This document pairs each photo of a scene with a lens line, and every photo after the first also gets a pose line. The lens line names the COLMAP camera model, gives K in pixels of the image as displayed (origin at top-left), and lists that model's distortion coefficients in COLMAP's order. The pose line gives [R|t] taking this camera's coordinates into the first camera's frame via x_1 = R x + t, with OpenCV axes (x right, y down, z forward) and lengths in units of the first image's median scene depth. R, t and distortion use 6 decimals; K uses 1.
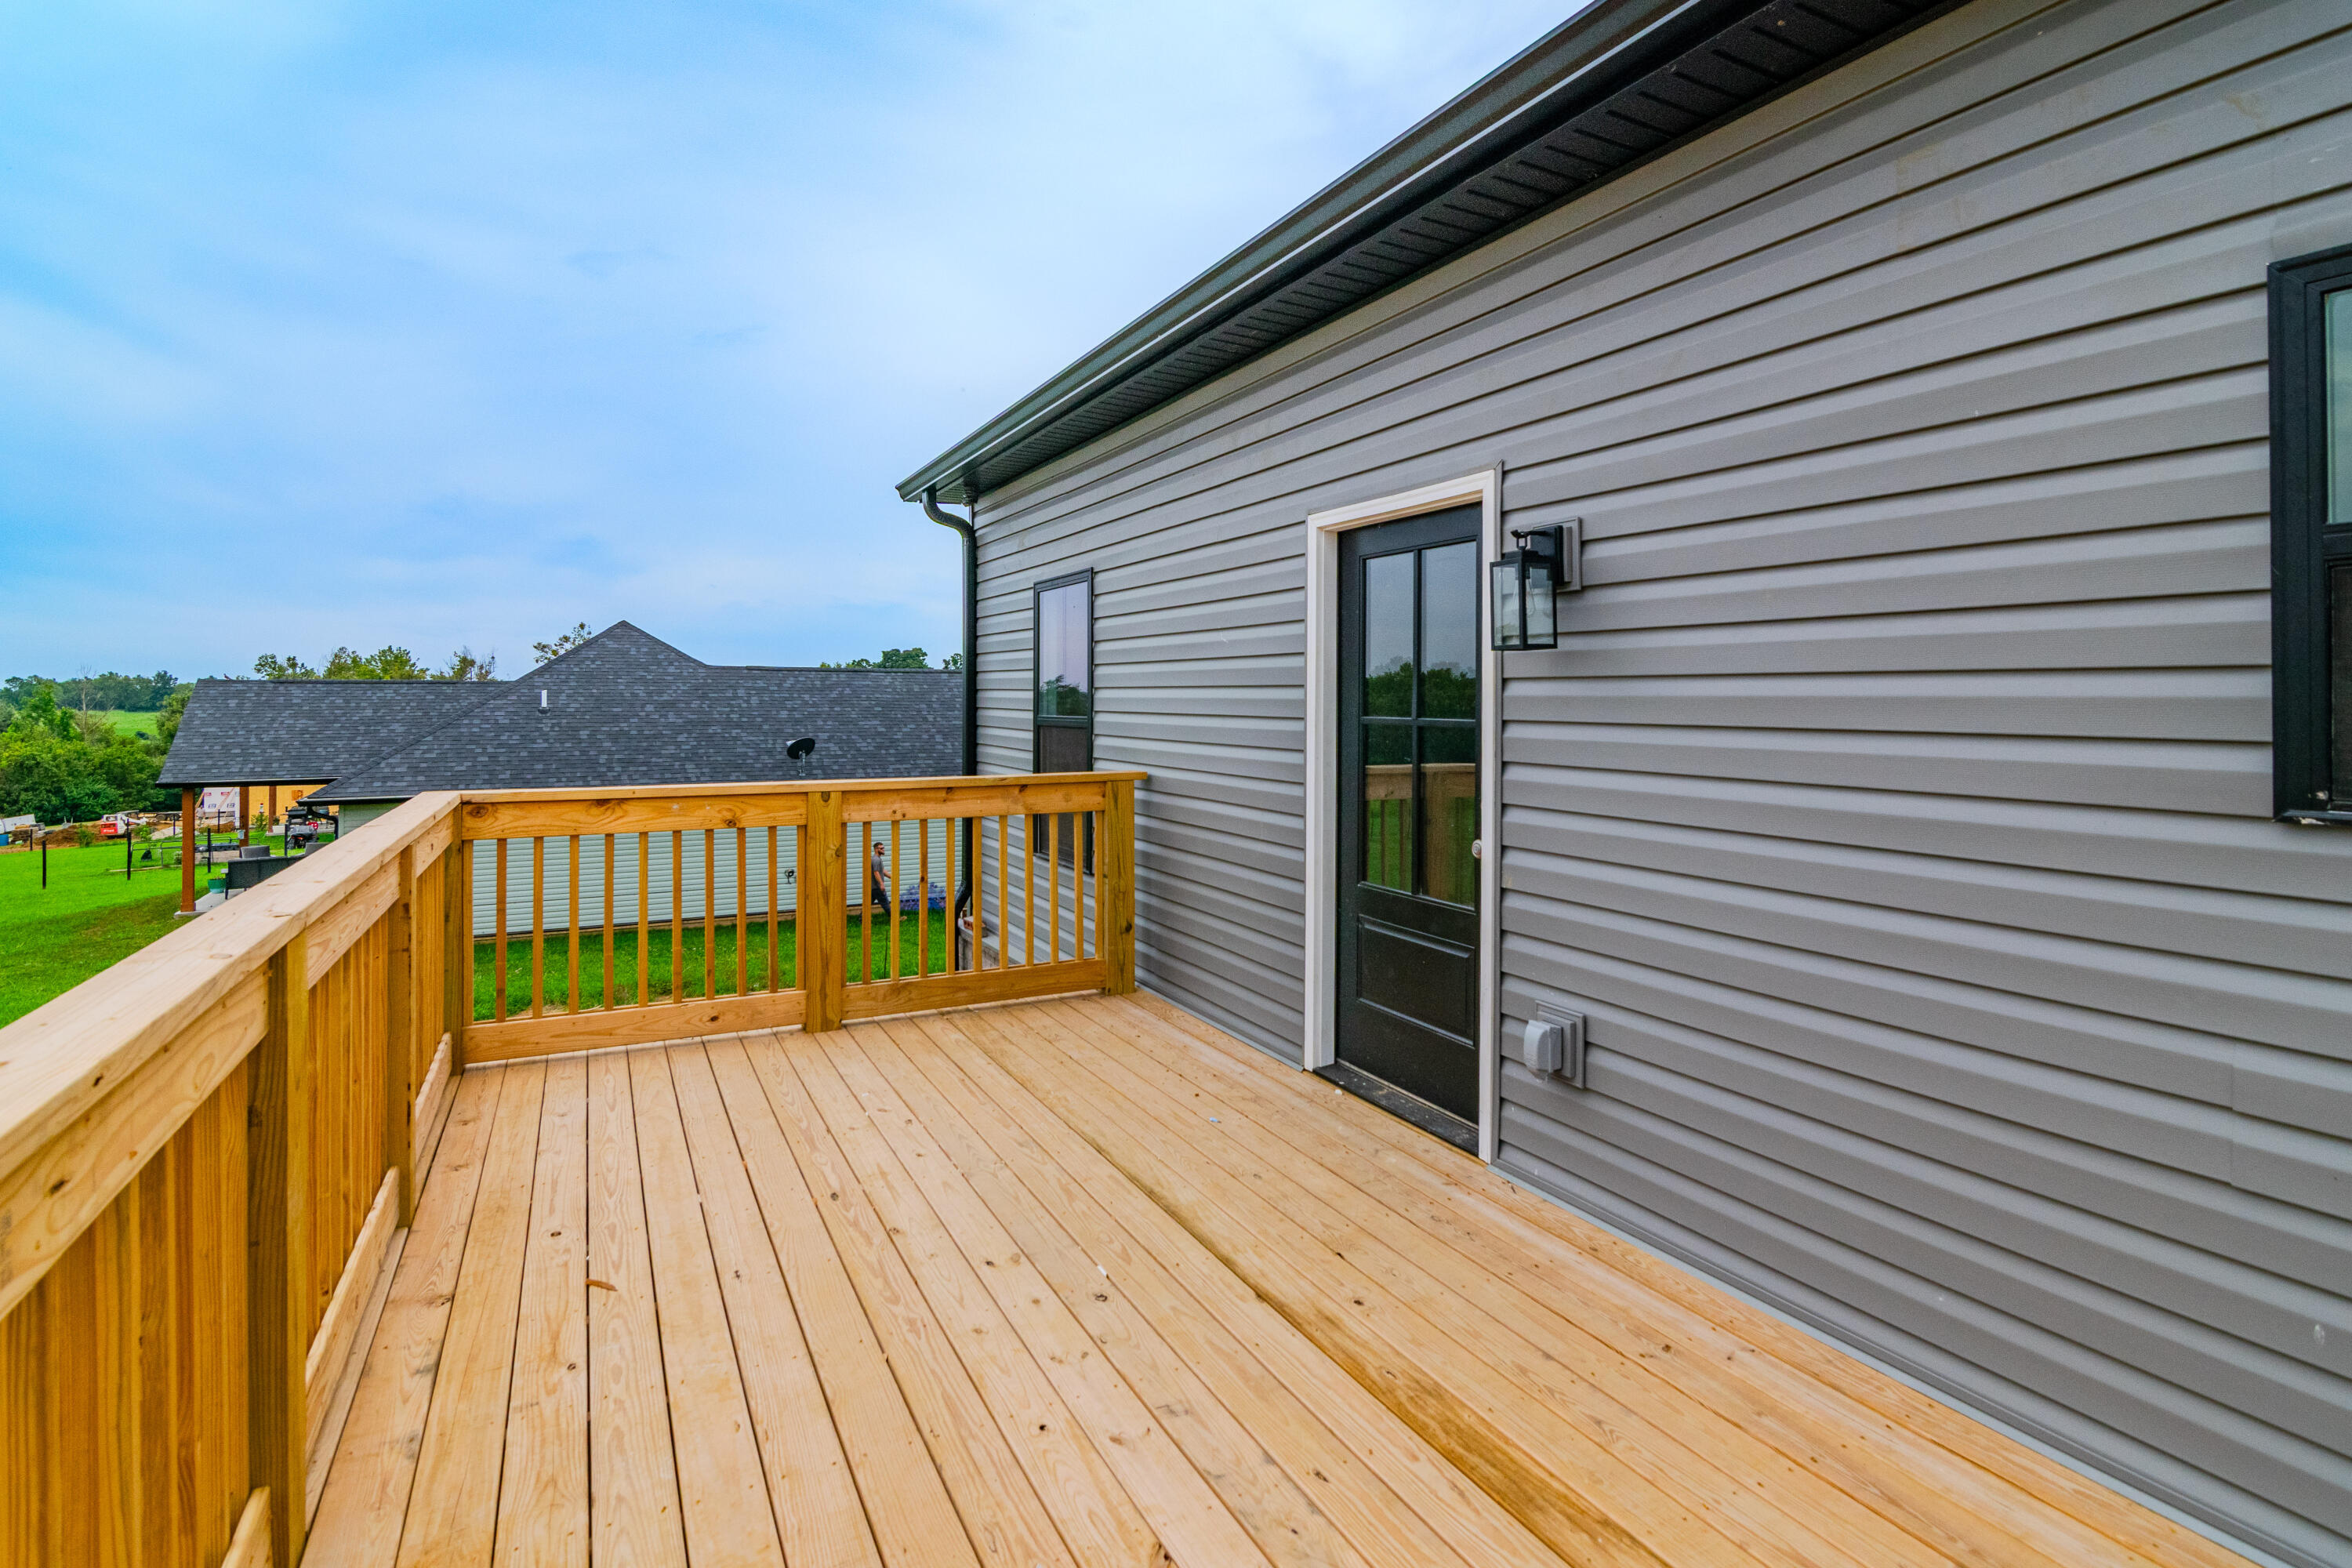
lens RADIAL K [[1162.6, 0, 1174.2], [0, 1162.6, 704.3], [0, 0, 1]] dist [-0.003420, 0.000016]
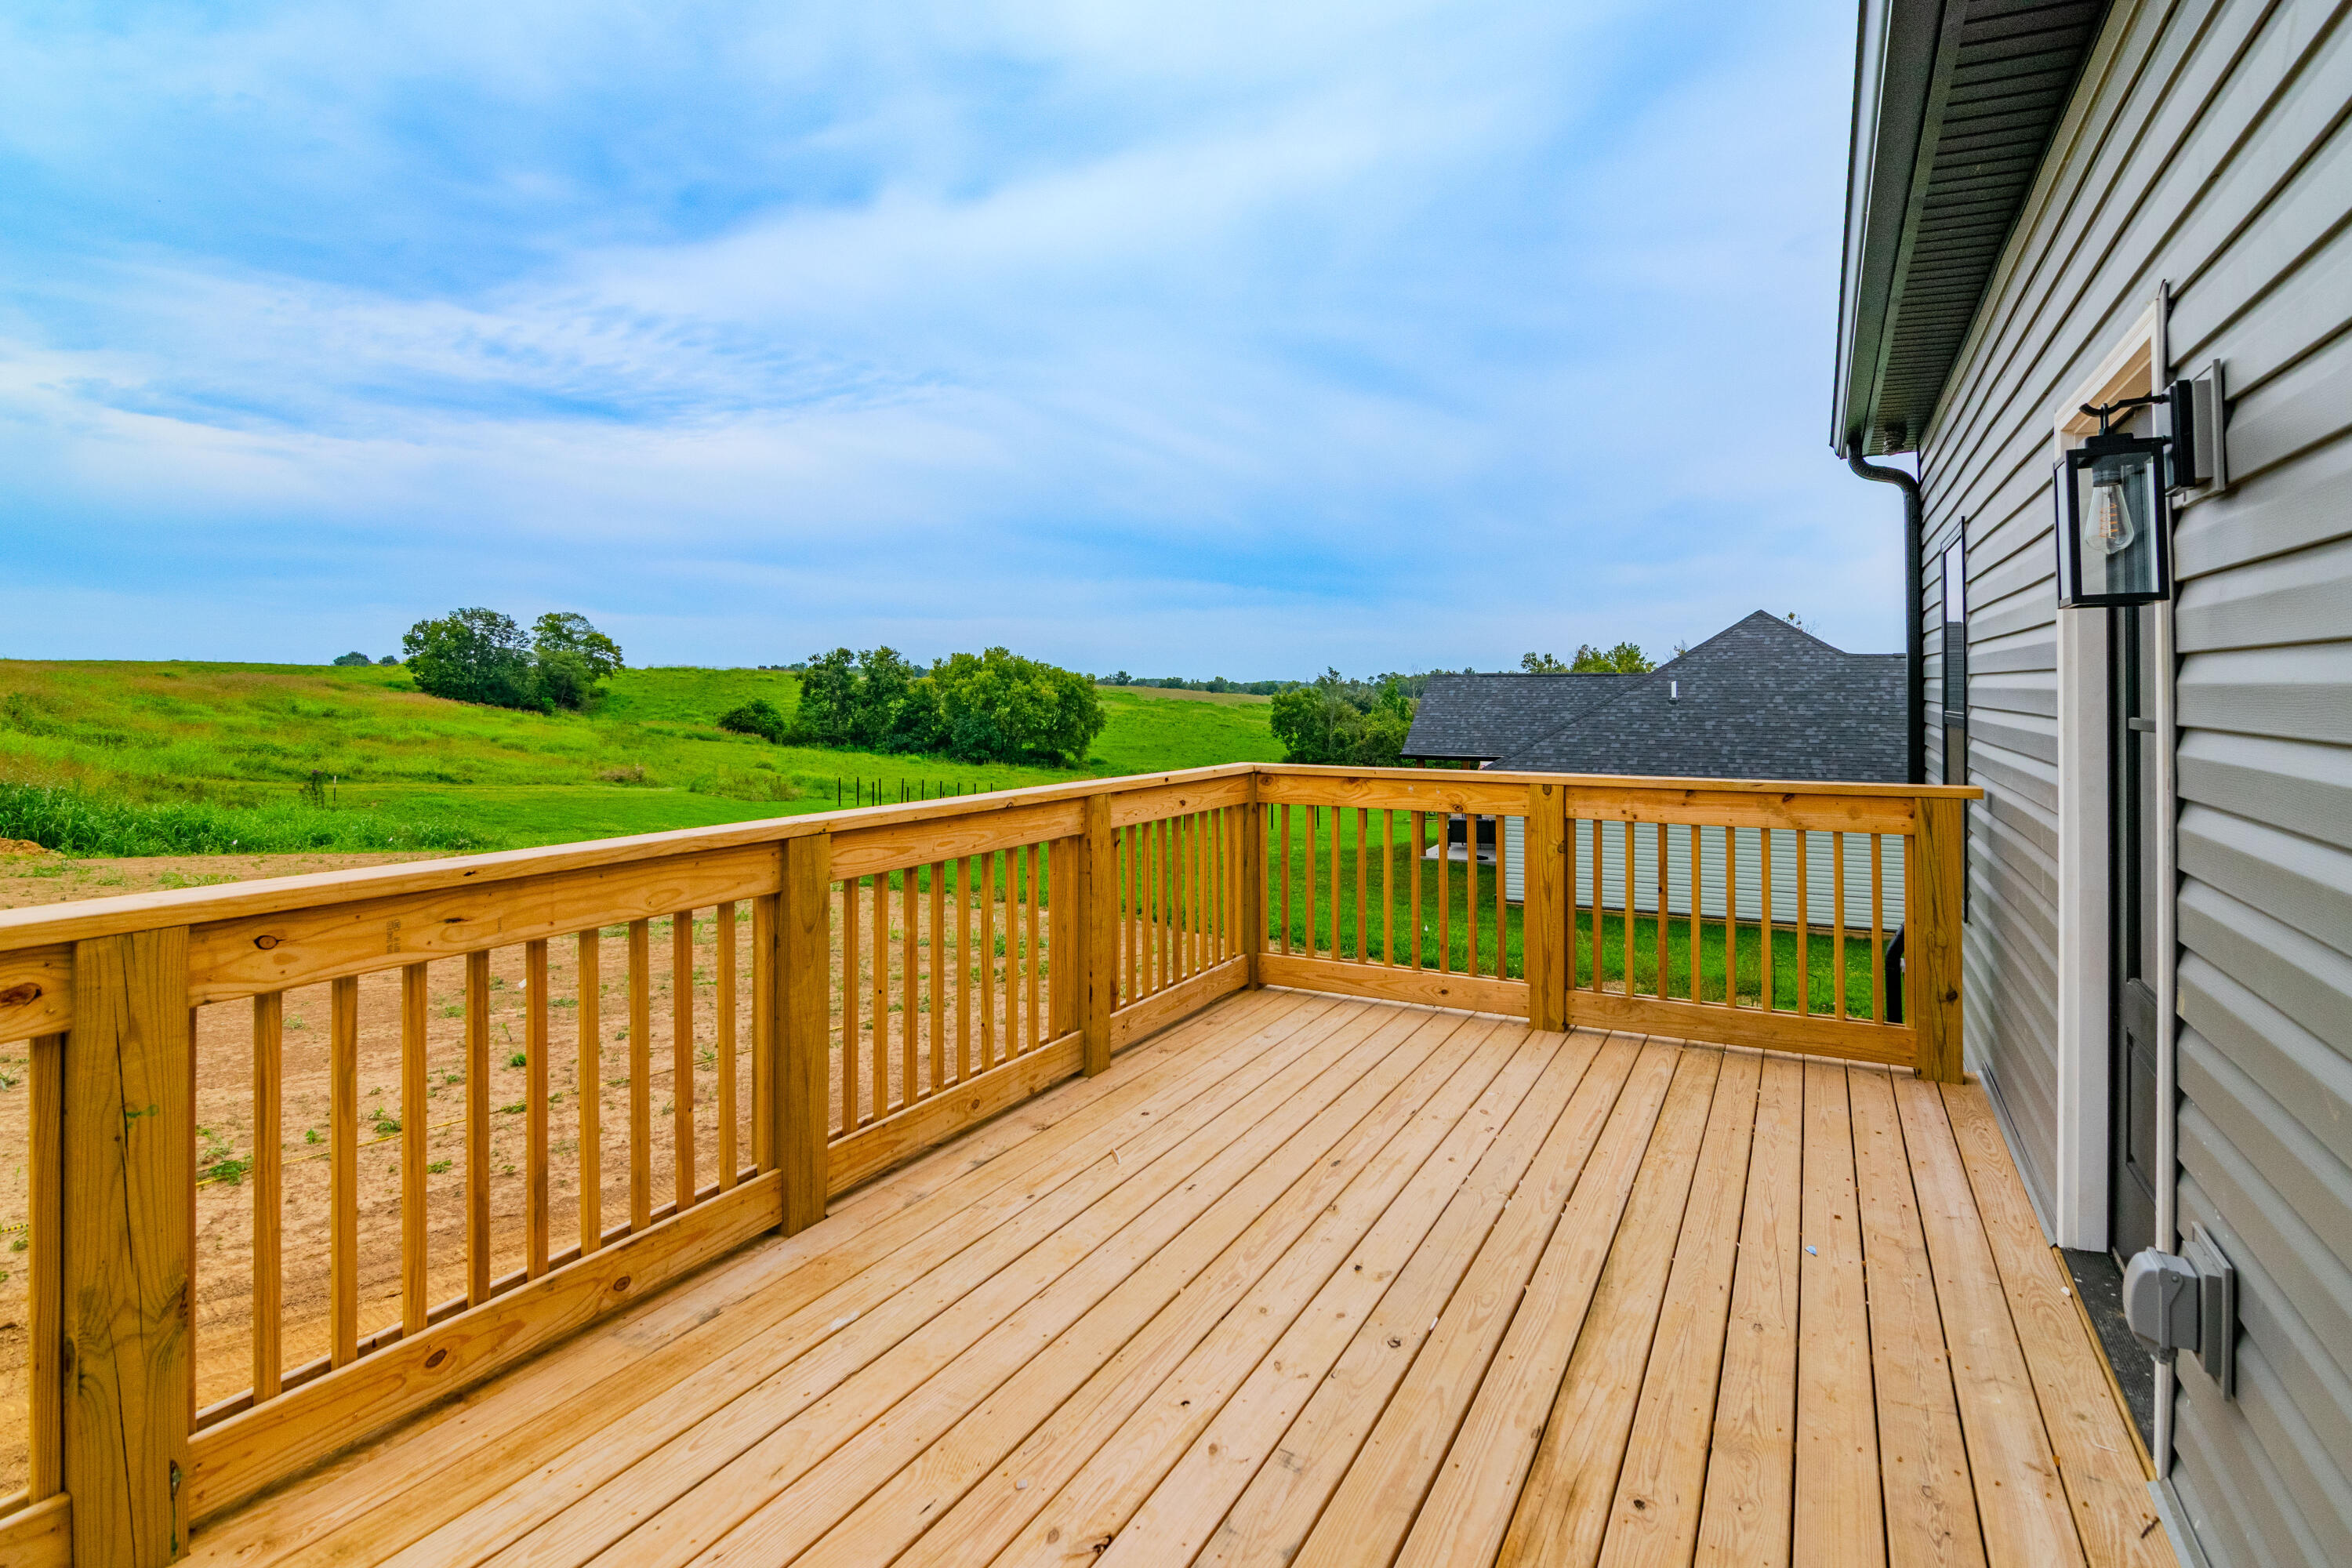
lens RADIAL K [[1180.4, 0, 1187.1], [0, 1180.4, 693.2], [0, 0, 1]] dist [-0.003053, -0.000640]
pose [[0.585347, 0.004351, -0.810772, 0.256732], [-0.005936, 0.999982, 0.001082, -0.000471], [0.810761, 0.004179, 0.585362, 0.139221]]
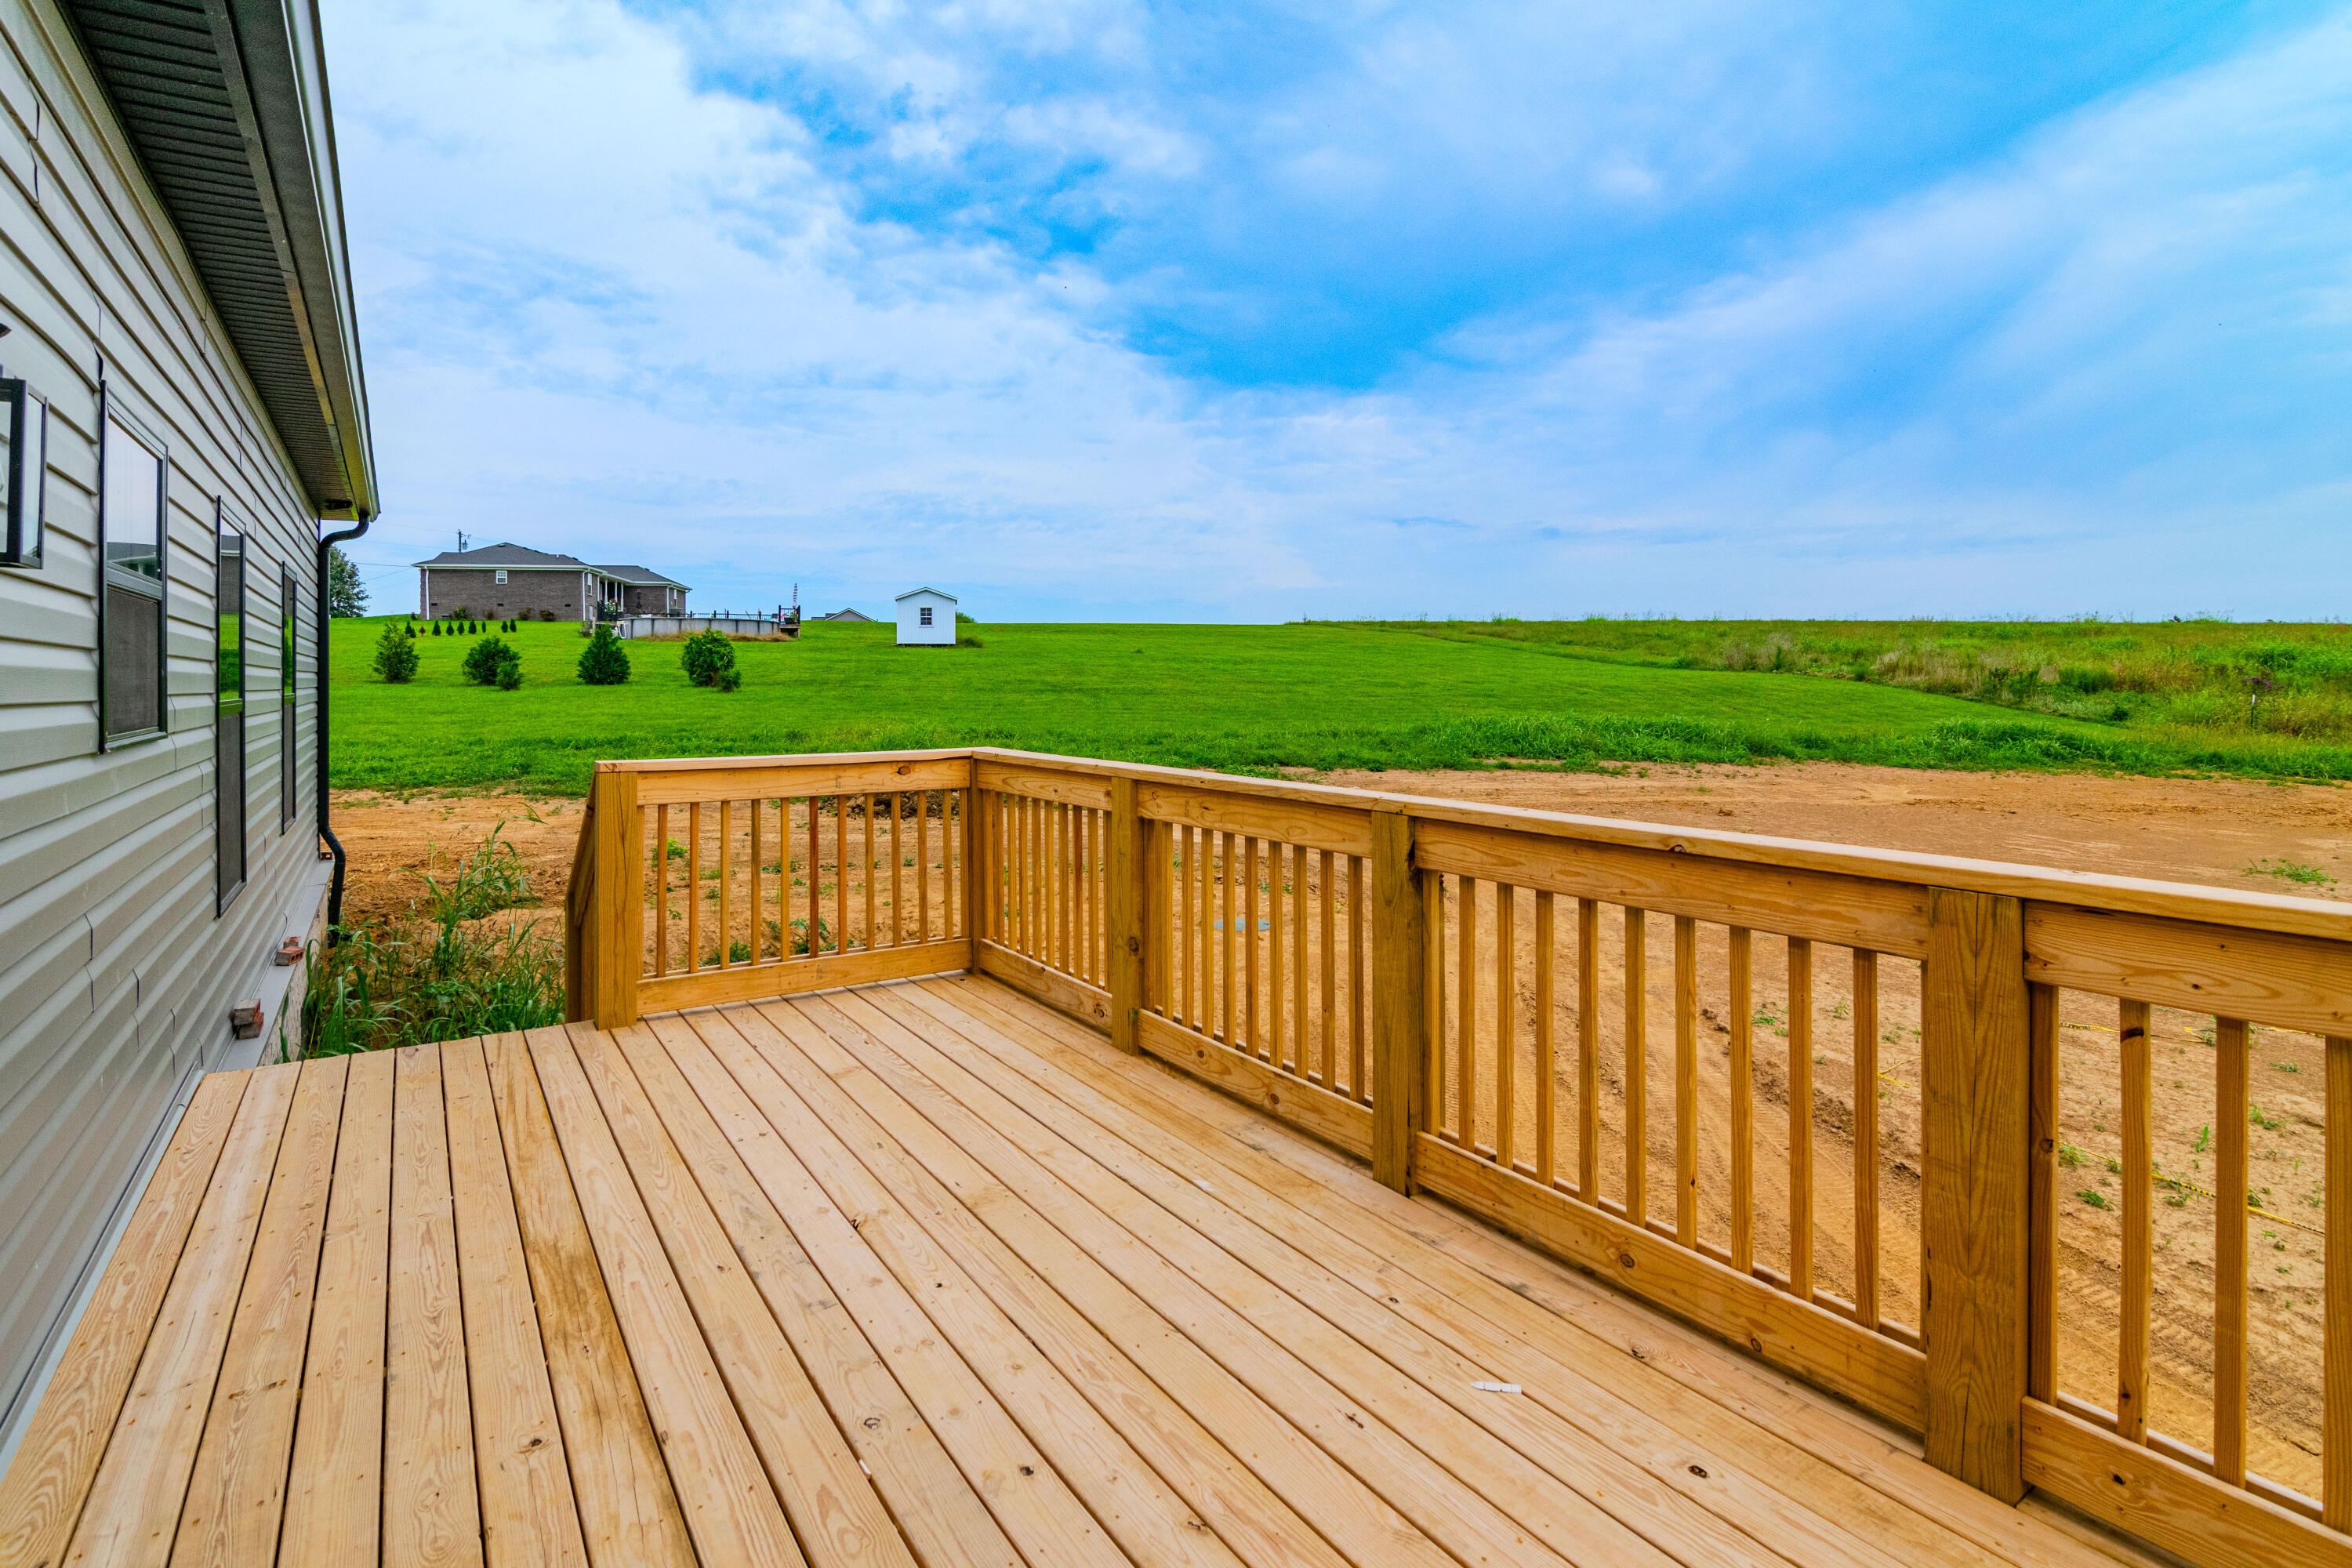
lens RADIAL K [[1226.7, 0, 1205.0], [0, 1226.7, 688.6], [0, 0, 1]] dist [-0.002767, -0.000407]
pose [[-0.992088, 0.002816, -0.125515, -0.080818], [0.001347, 0.999930, 0.011794, -0.000240], [0.125539, 0.011532, -0.992022, 0.804639]]
